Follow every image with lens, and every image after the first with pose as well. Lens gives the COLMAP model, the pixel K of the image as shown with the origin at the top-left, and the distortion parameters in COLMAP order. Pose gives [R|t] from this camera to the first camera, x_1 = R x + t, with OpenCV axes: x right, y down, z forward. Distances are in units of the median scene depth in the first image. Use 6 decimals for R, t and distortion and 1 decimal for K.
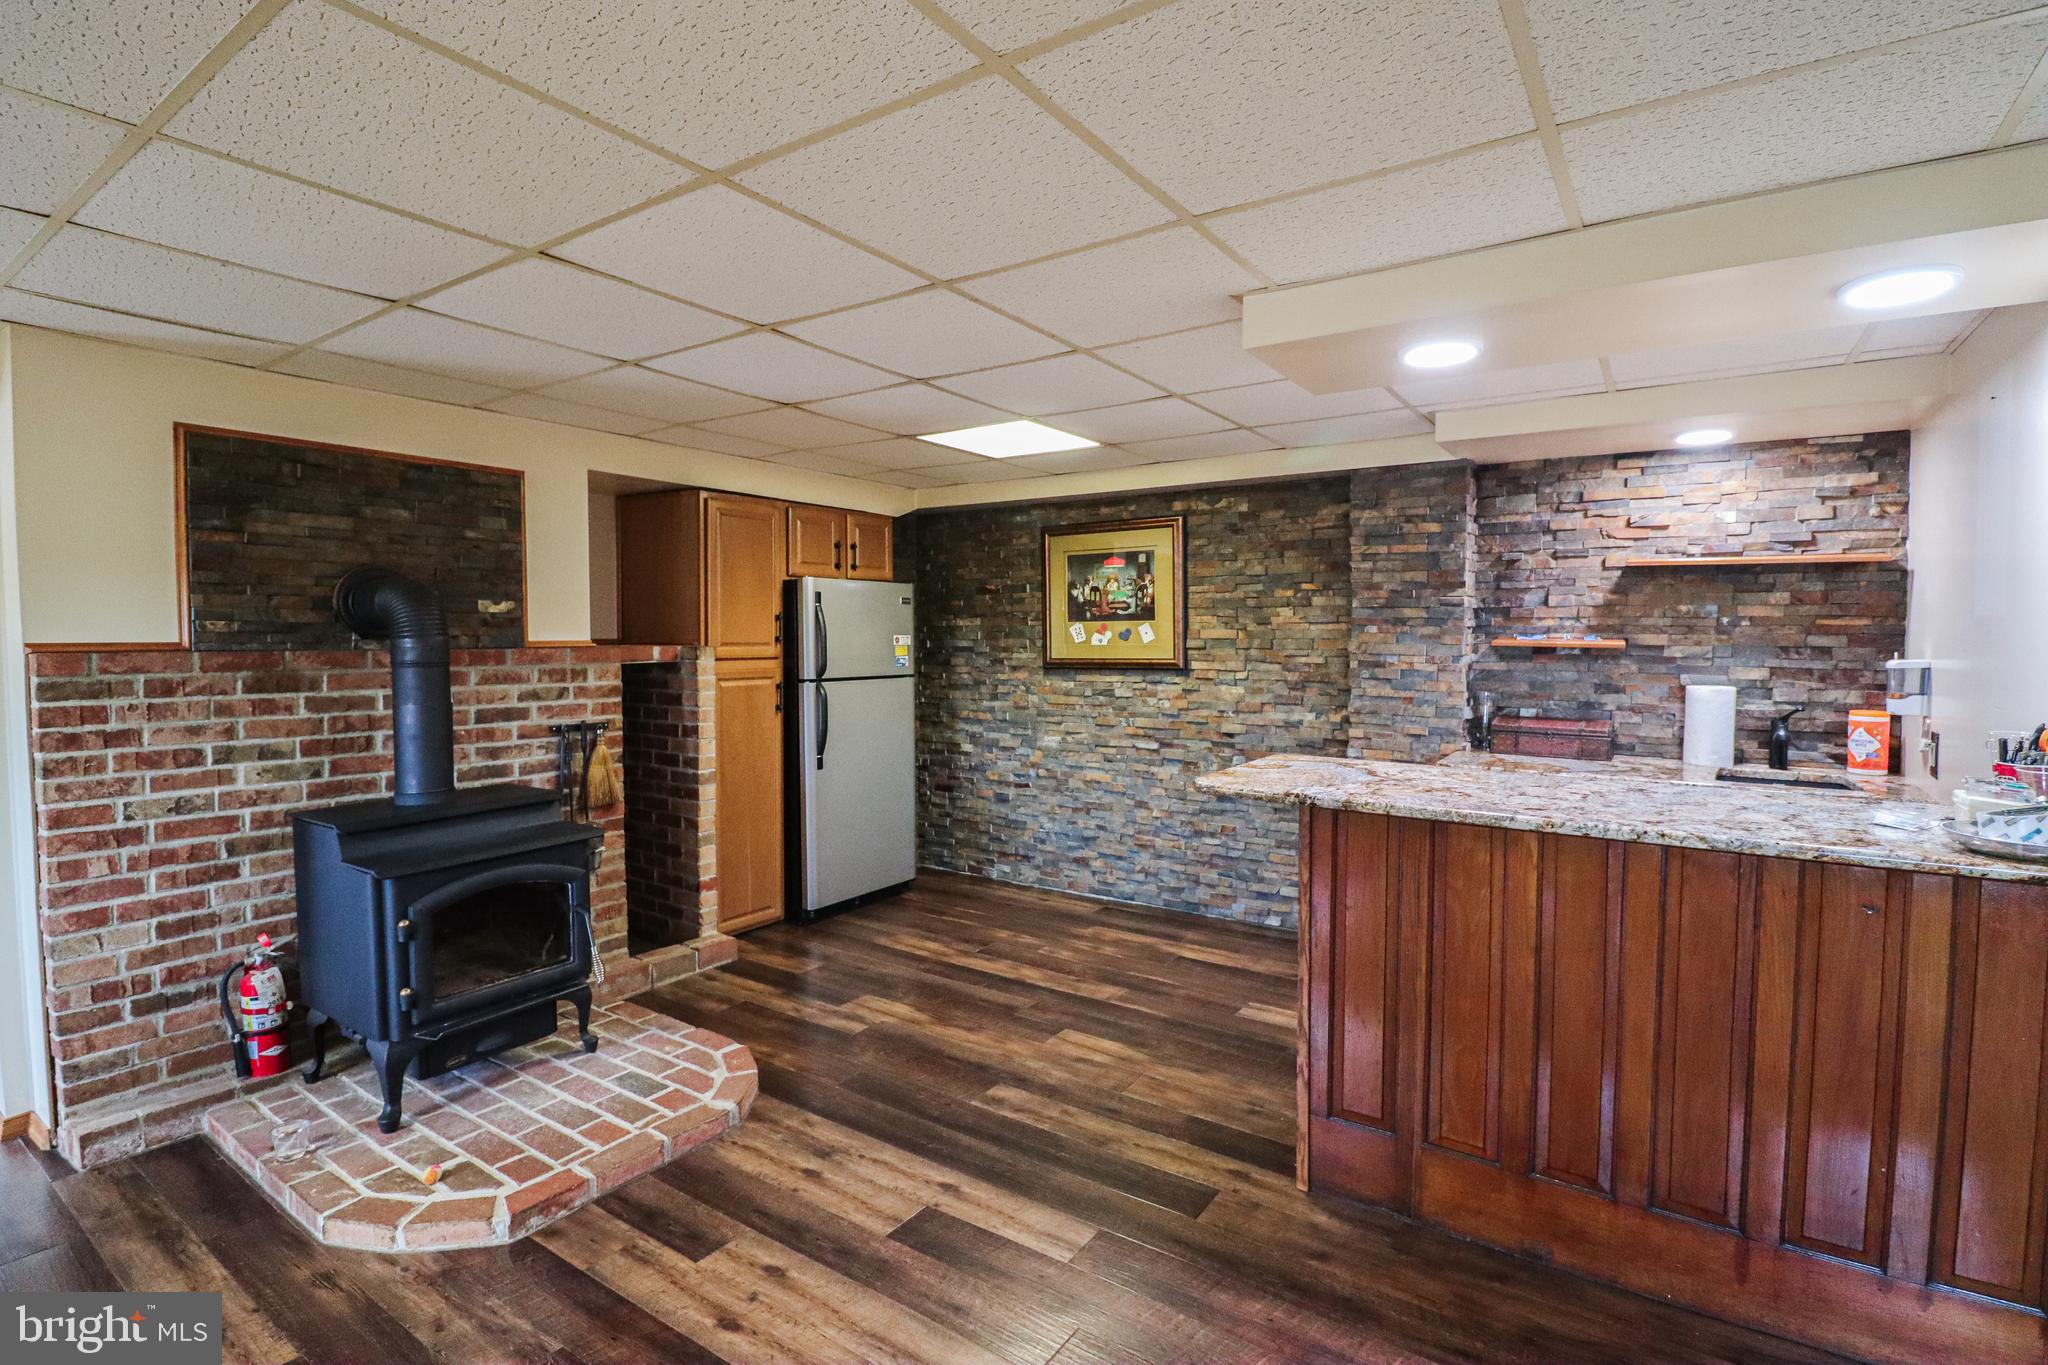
lens RADIAL K [[945.2, 0, 1049.8], [0, 945.2, 670.5], [0, 0, 1]] dist [-0.001425, -0.011502]
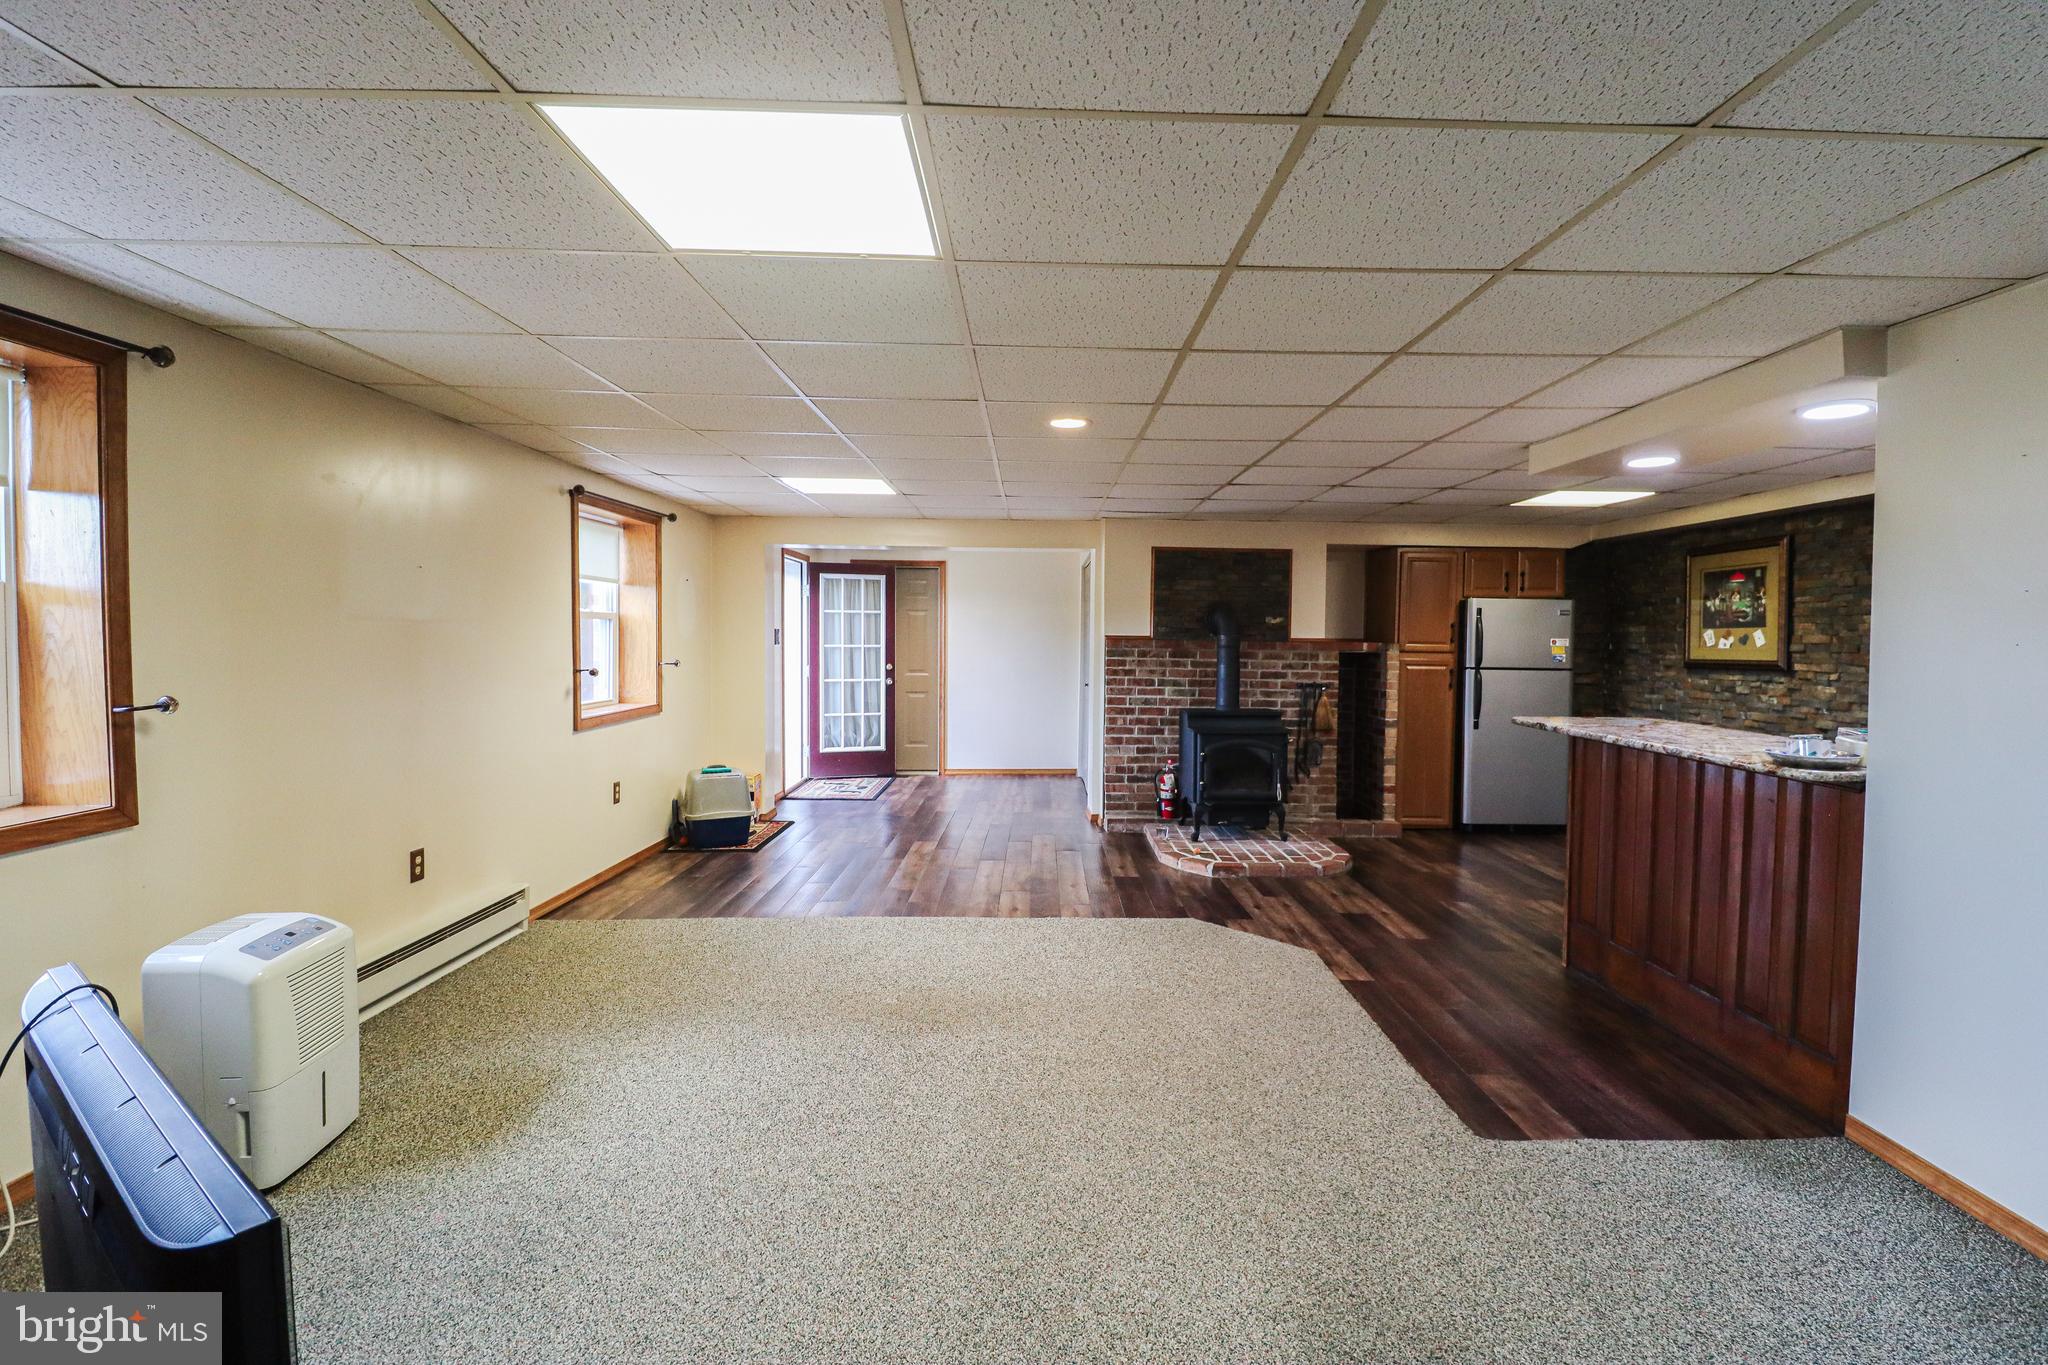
lens RADIAL K [[945.2, 0, 1064.7], [0, 945.2, 668.4], [0, 0, 1]] dist [-0.001425, -0.011502]
pose [[0.579000, 0.033800, -0.814627, 0.711623], [-0.044126, 0.998975, 0.010085, 0.029434], [0.814133, 0.030107, 0.579898, -0.457308]]
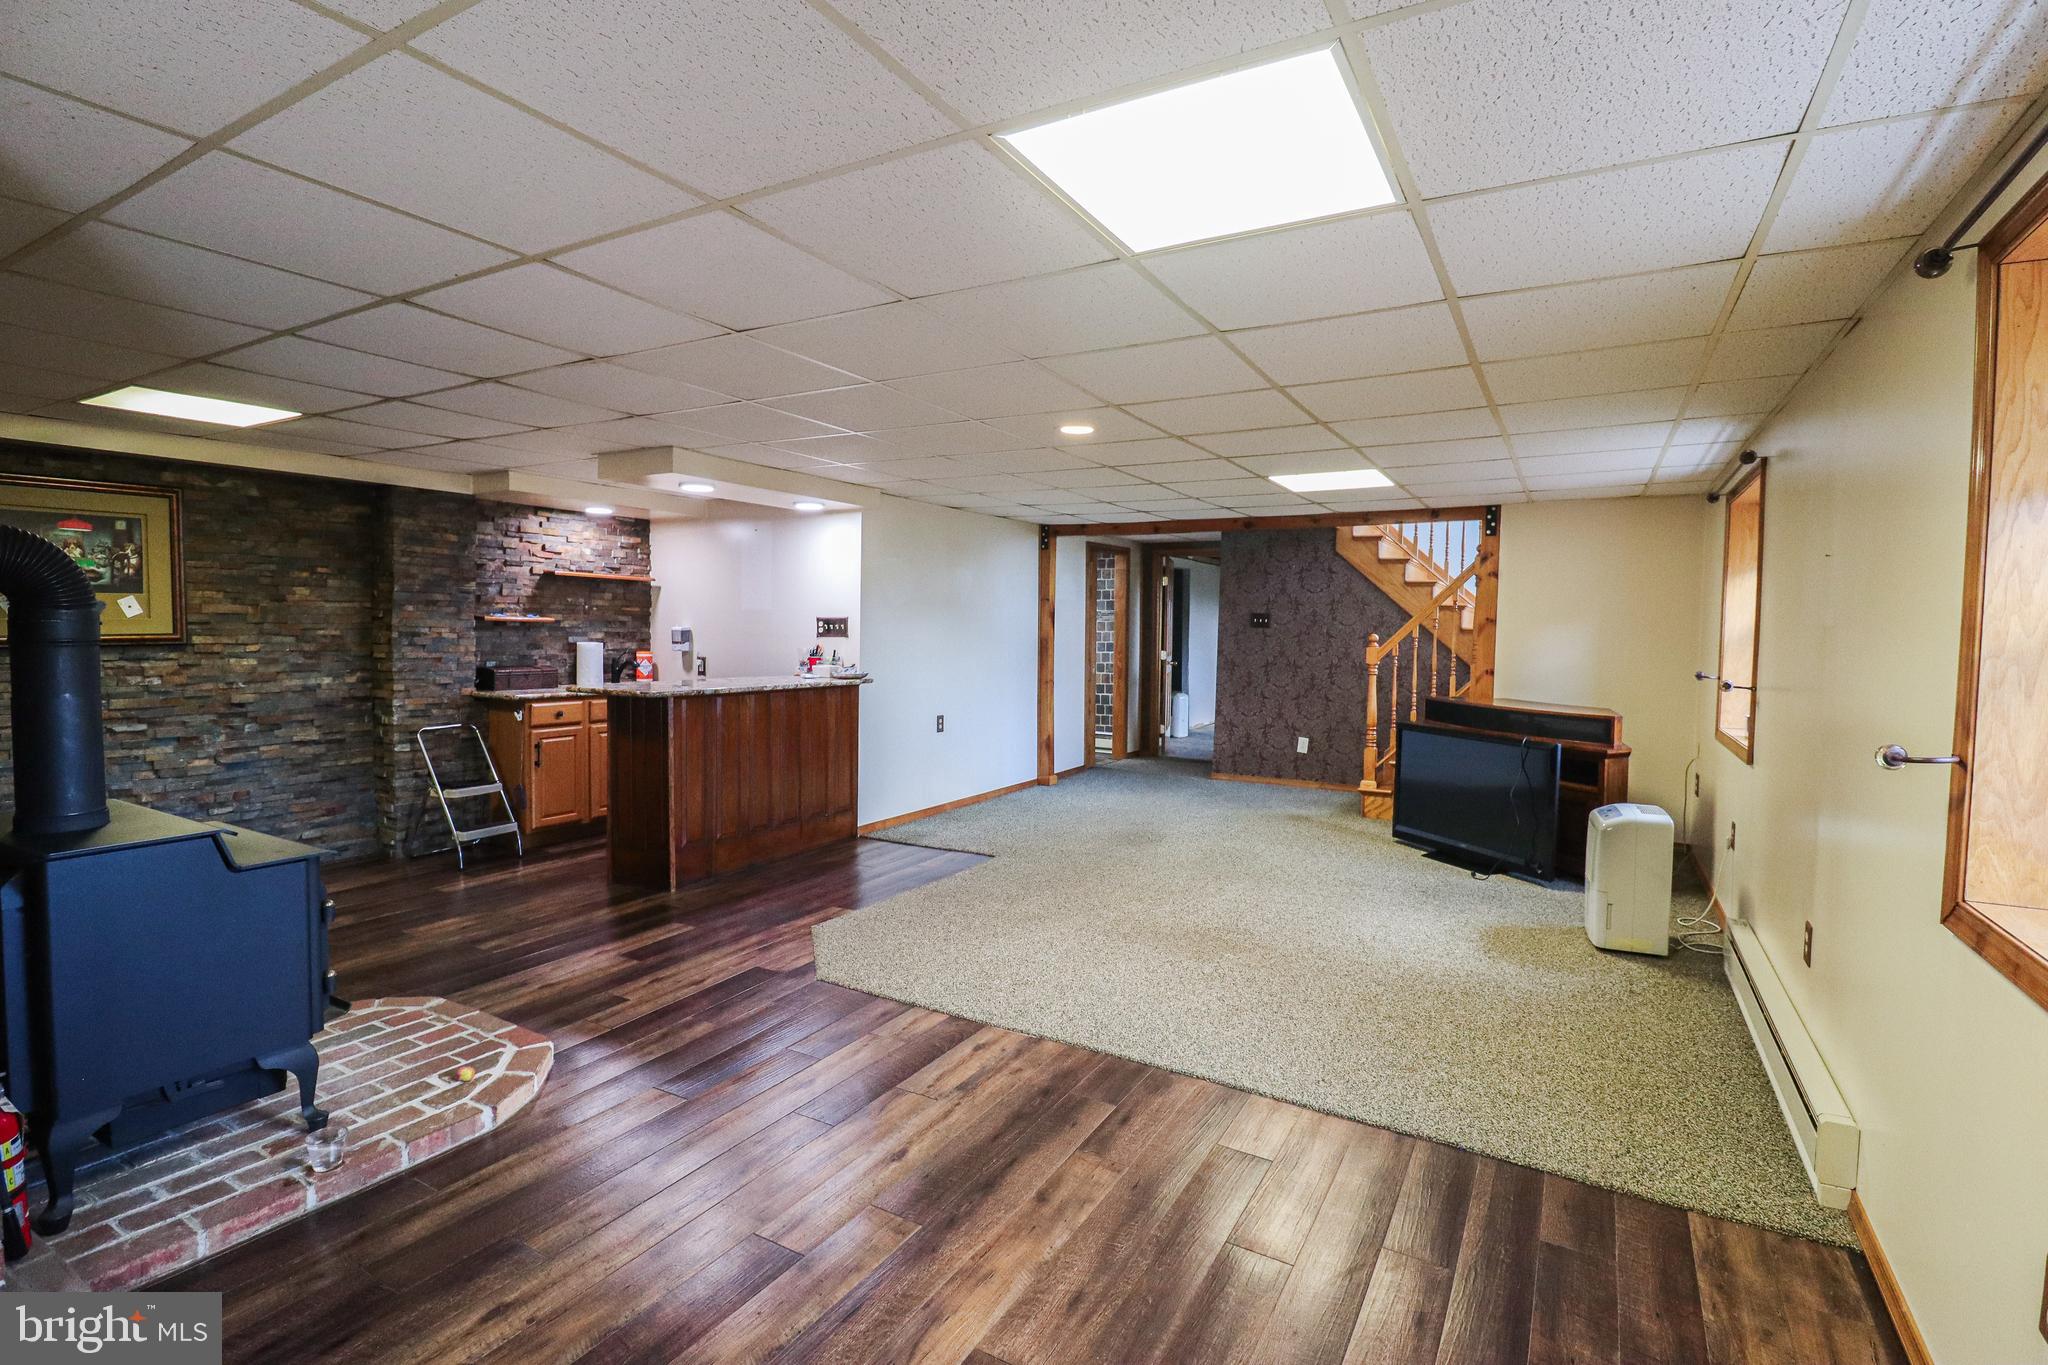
lens RADIAL K [[945.2, 0, 1037.6], [0, 945.2, 674.1], [0, 0, 1]] dist [-0.001425, -0.011502]
pose [[-0.062805, -0.054245, 0.996551, -1.136621], [0.025557, 0.998107, 0.055941, -0.002488], [-0.997699, 0.028982, -0.061300, 0.217077]]
